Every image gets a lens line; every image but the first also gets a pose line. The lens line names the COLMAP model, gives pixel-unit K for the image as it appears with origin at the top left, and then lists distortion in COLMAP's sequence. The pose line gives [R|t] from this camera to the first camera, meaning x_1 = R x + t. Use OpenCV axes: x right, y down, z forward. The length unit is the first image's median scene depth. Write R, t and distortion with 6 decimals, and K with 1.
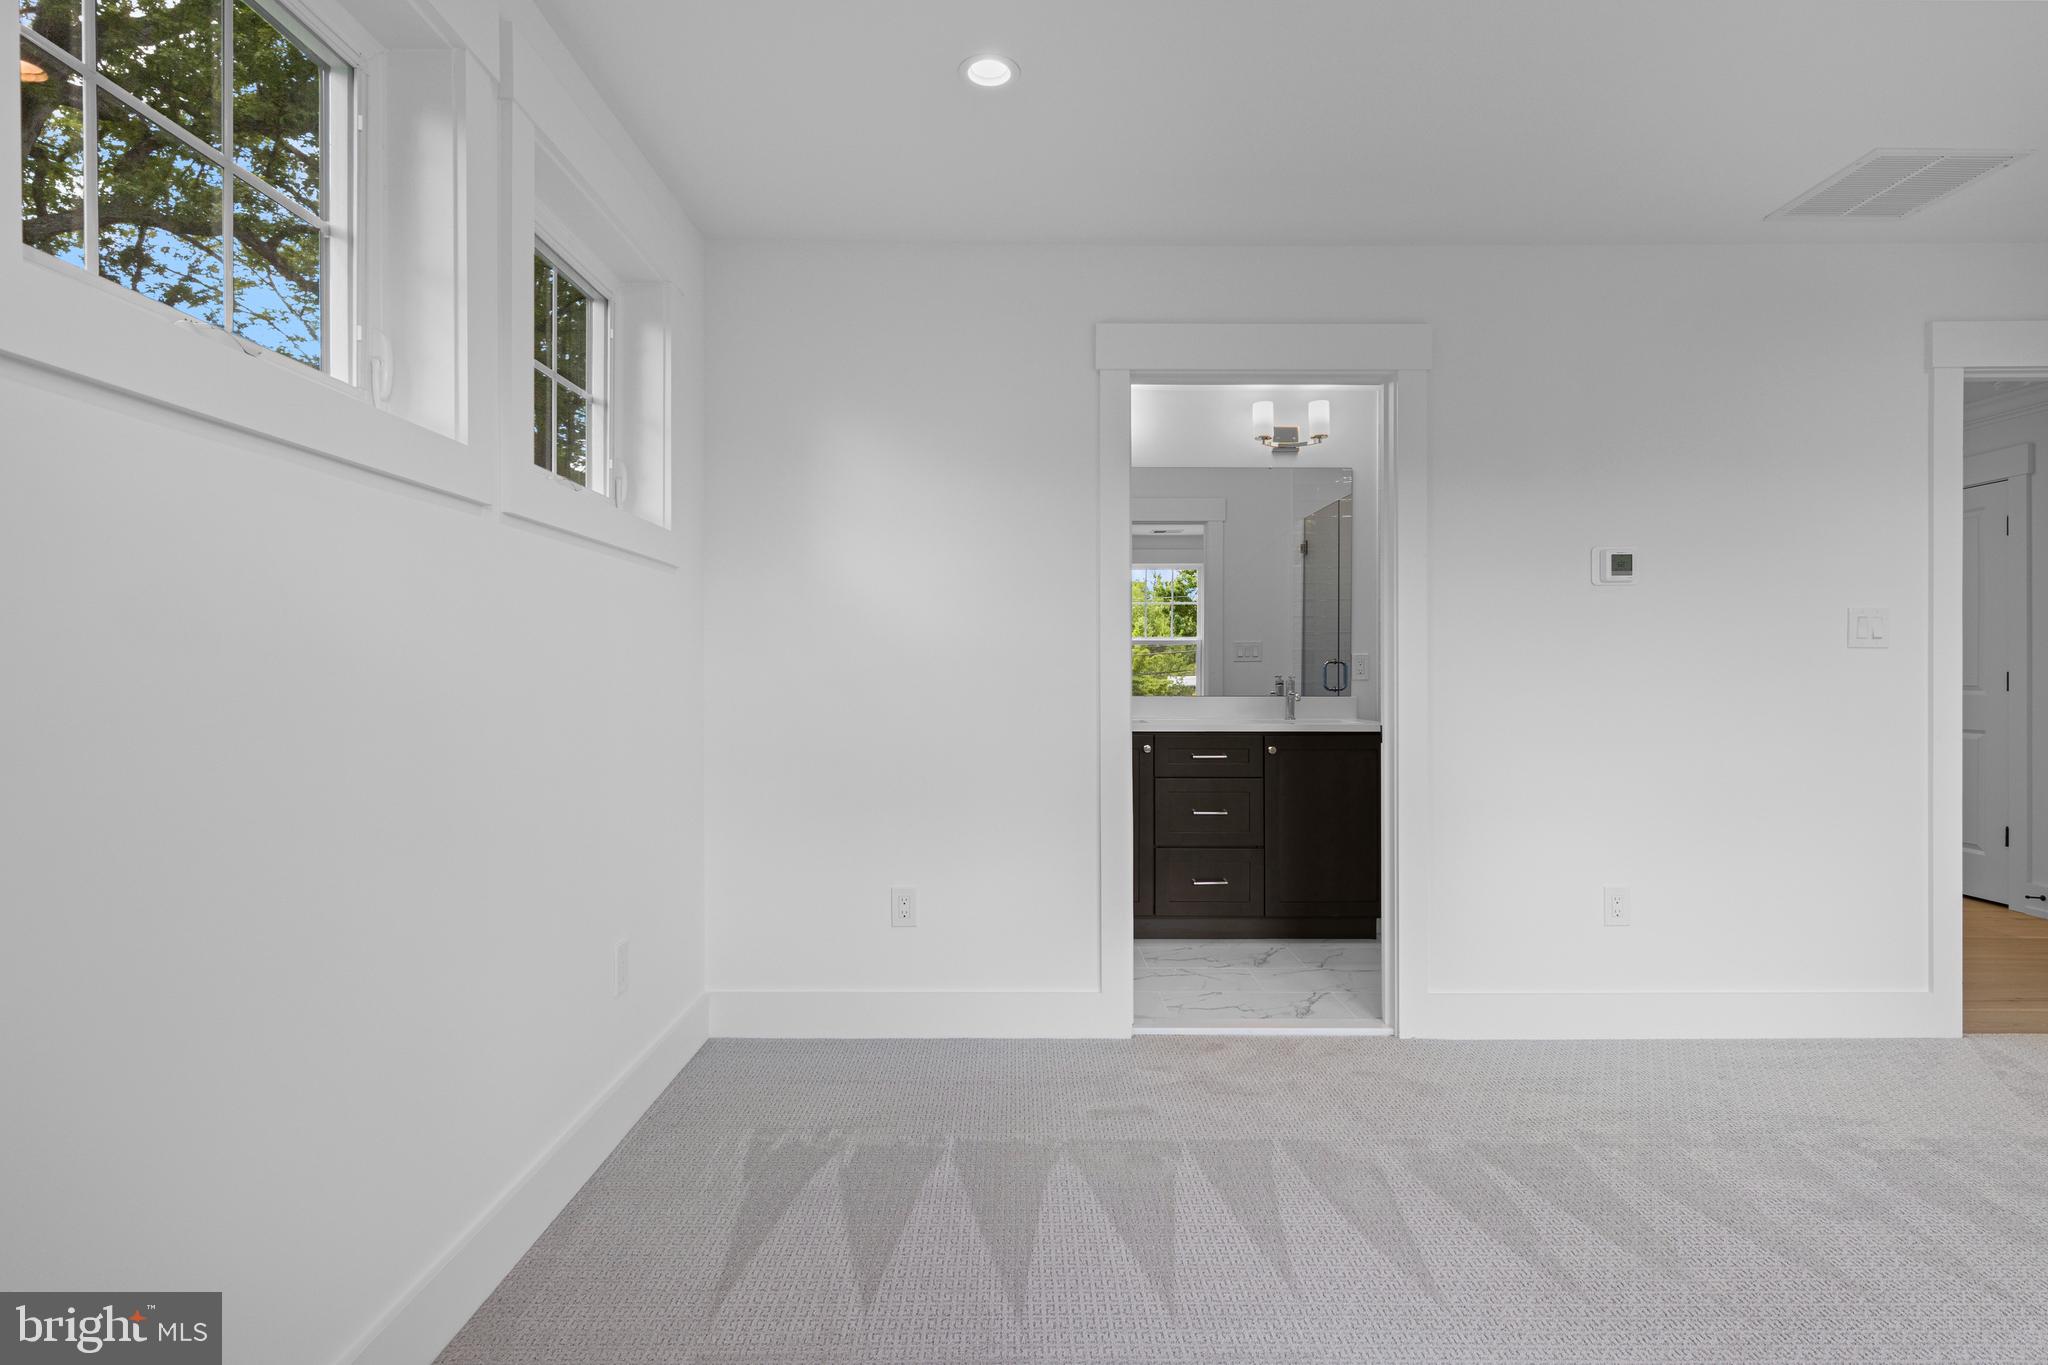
lens RADIAL K [[1043.1, 0, 1024.0], [0, 1043.1, 682.5], [0, 0, 1]] dist [0.009234, -0.000439]
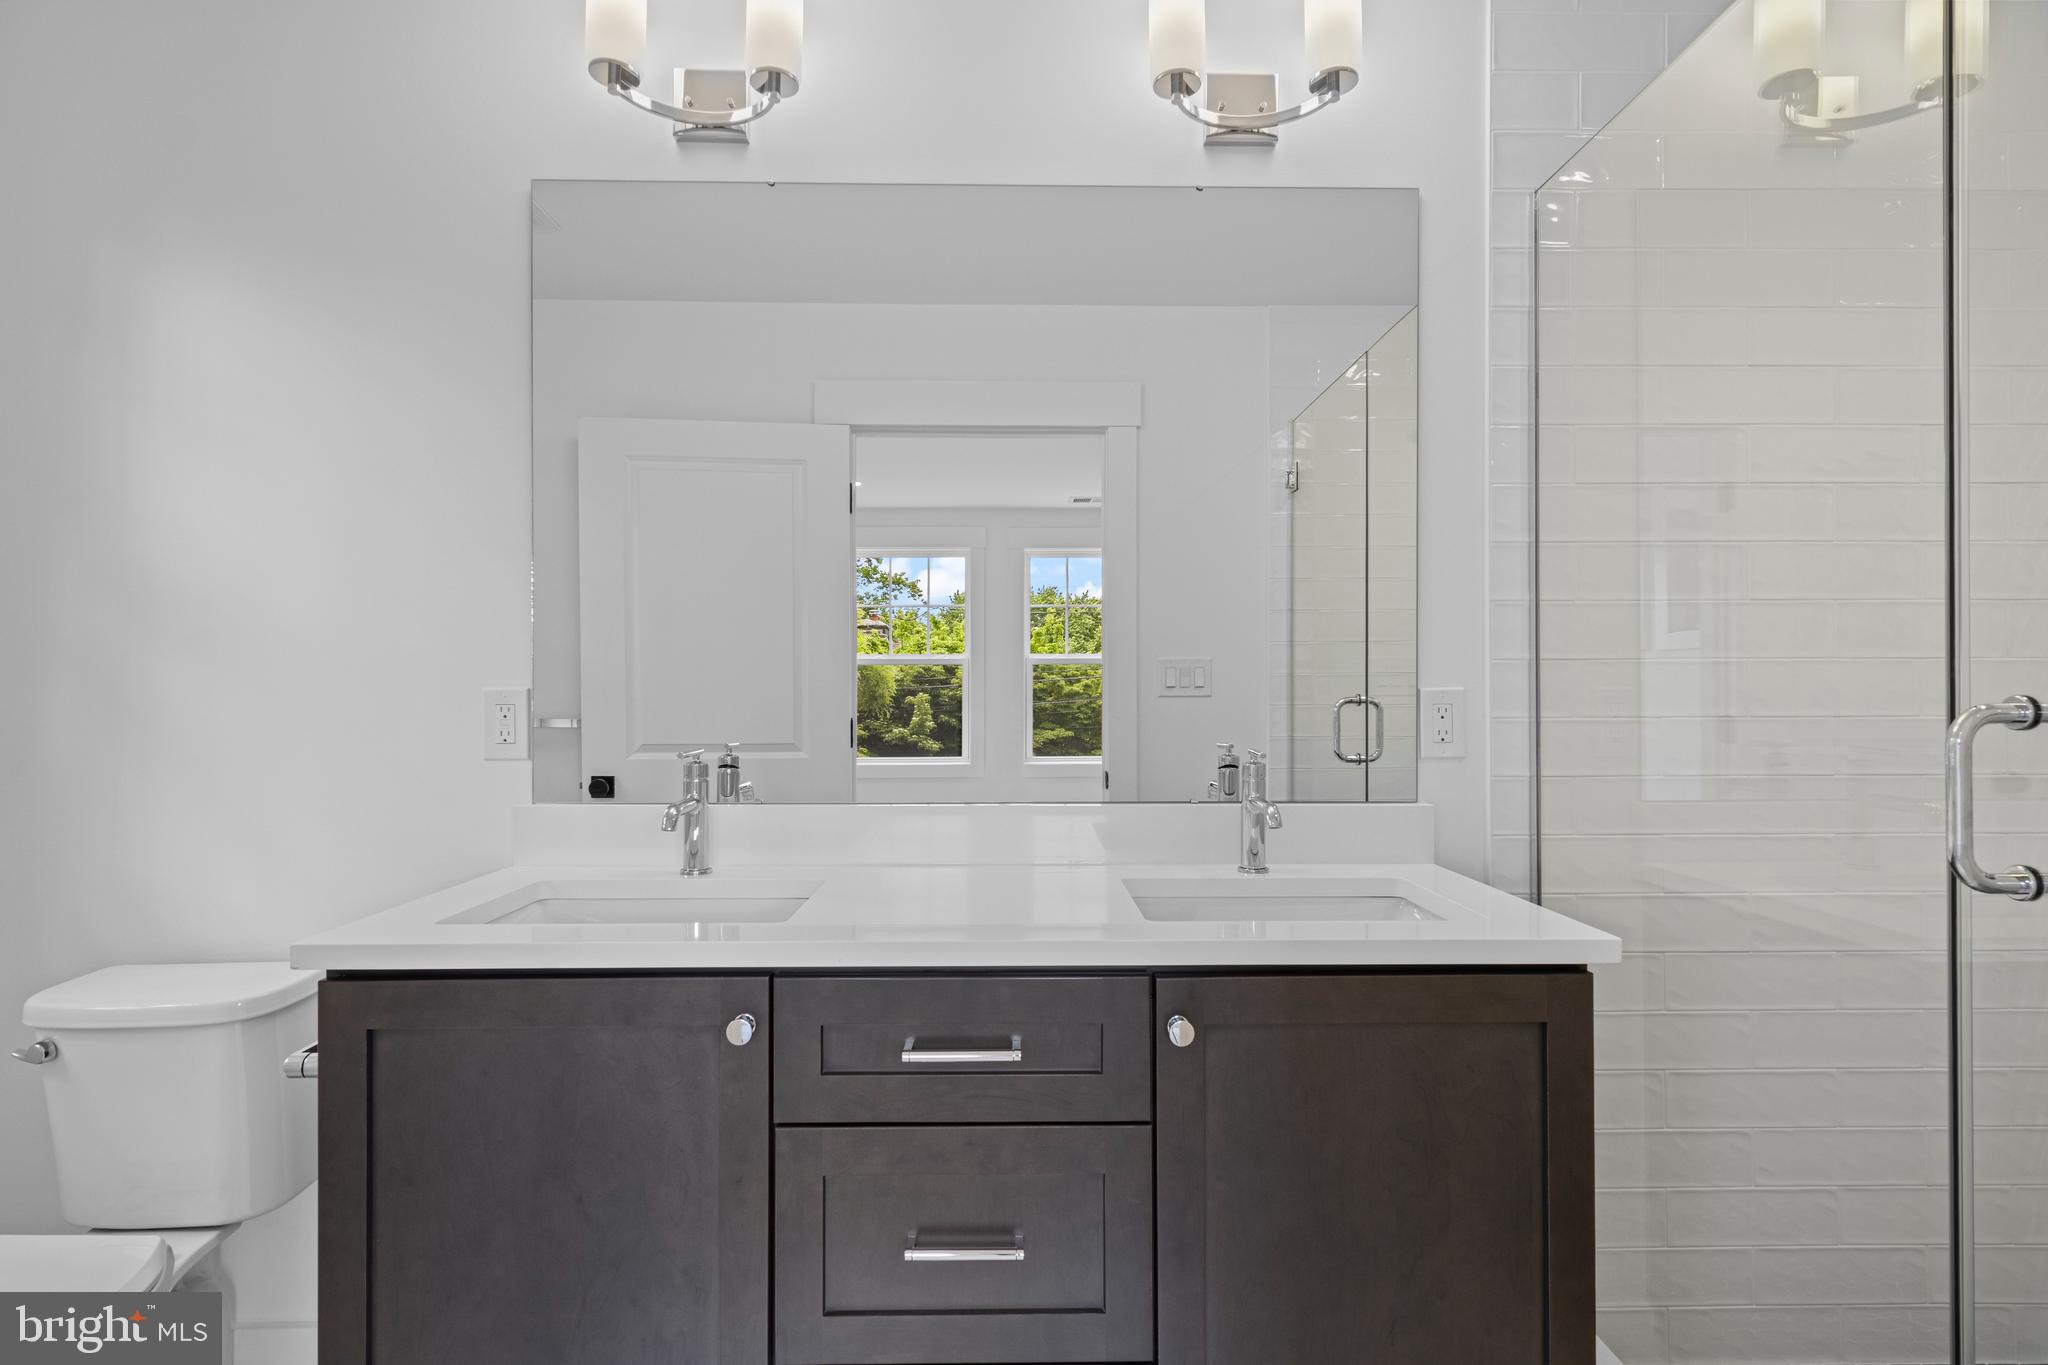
lens RADIAL K [[1043.1, 0, 1024.0], [0, 1043.1, 682.5], [0, 0, 1]] dist [0.009234, -0.000439]
pose [[0.999945, 0.000567, 0.010493, 0.170973], [-0.000371, 0.999825, -0.018698, -0.022984], [-0.010502, 0.018693, 0.999770, 0.637300]]
